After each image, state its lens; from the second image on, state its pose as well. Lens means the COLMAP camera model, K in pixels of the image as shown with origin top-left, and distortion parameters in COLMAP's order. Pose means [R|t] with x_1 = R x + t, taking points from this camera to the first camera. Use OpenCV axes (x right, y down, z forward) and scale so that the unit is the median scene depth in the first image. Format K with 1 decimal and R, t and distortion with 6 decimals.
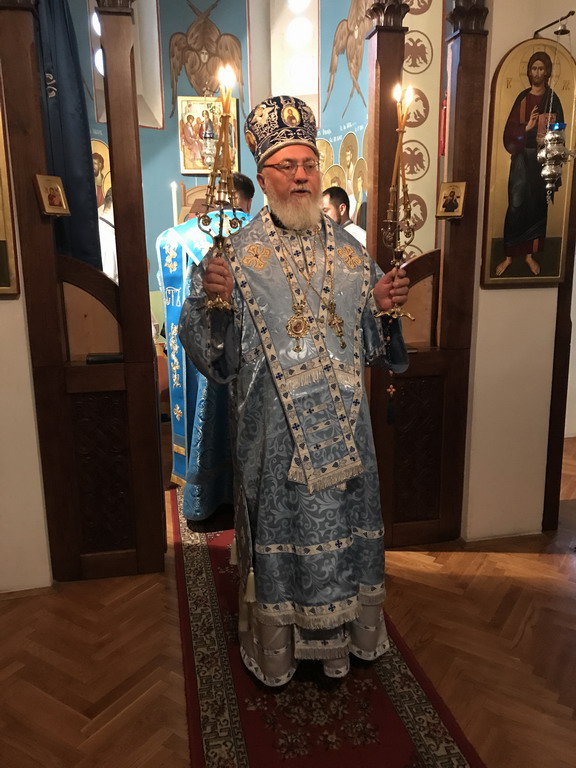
lens RADIAL K [[630.9, 0, 288.9], [0, 630.9, 384.6], [0, 0, 1]] dist [-0.014030, 0.001500]
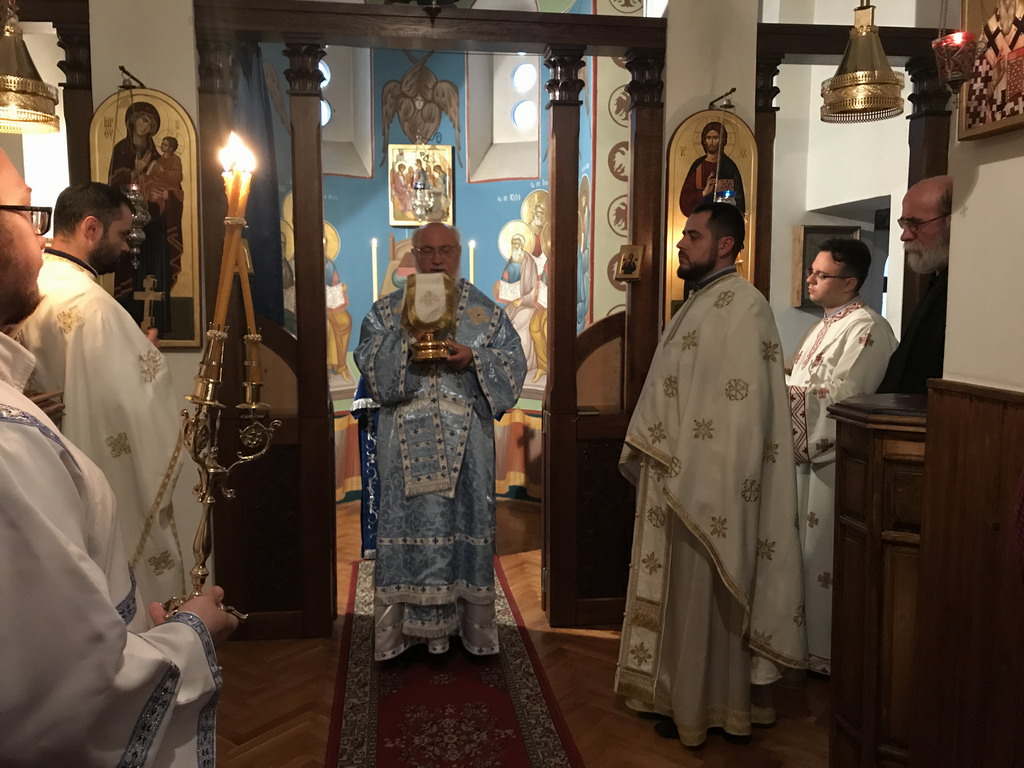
lens RADIAL K [[907.9, 0, 511.7], [0, 907.9, 382.3], [0, 0, 1]] dist [-0.007045, -0.024065]
pose [[0.995923, 0.021685, -0.087567, 0.208019], [-0.032744, 0.991374, -0.126905, 0.086958], [0.084060, 0.129255, 0.988042, -0.426733]]
